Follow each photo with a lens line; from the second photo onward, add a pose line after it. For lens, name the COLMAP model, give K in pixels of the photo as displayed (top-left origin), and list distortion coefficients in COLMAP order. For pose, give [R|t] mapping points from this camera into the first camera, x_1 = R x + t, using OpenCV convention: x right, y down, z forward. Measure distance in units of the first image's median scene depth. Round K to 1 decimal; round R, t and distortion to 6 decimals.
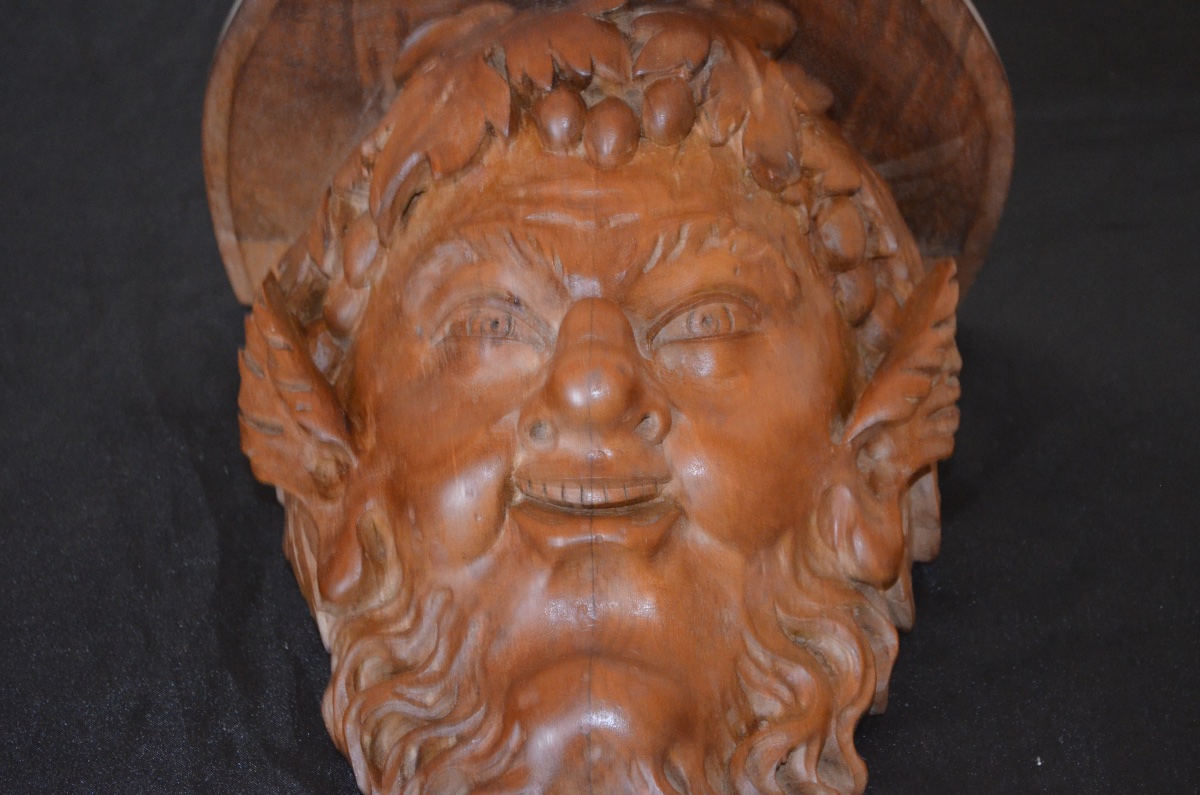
lens RADIAL K [[2721.8, 0, 596.4], [0, 2721.8, 398.2], [0, 0, 1]] dist [0.020512, 0.000000]
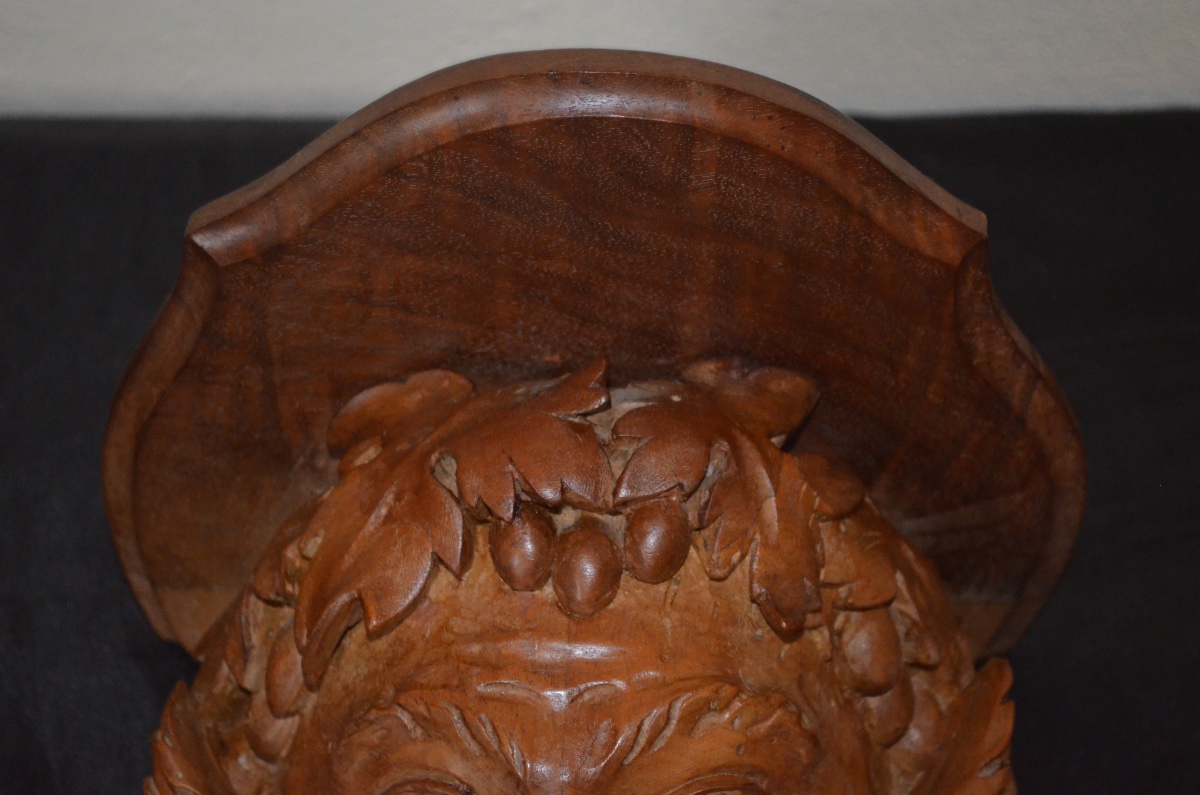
lens RADIAL K [[2721.8, 0, 598.7], [0, 2721.8, 405.9], [0, 0, 1]] dist [0.020512, 0.000000]
pose [[0.999821, 0.001008, -0.018888, 0.024057], [0.001232, 0.992988, 0.118213, -0.238987], [0.018874, -0.118215, 0.992809, 0.199933]]
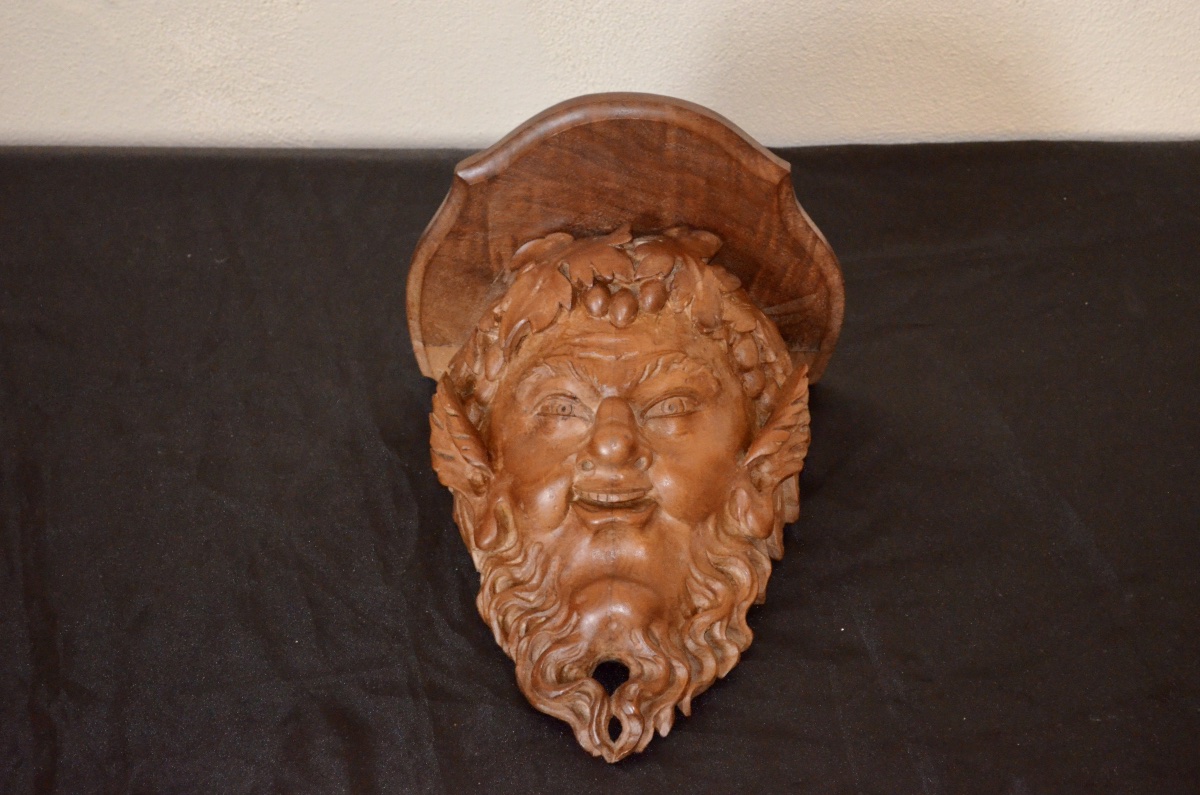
lens RADIAL K [[2721.8, 0, 596.0], [0, 2721.8, 391.2], [0, 0, 1]] dist [0.020512, 0.000000]
pose [[0.999654, -0.001407, -0.026264, 0.036702], [0.002811, 0.998562, 0.053530, -0.141142], [0.026151, -0.053585, 0.998221, -0.938344]]
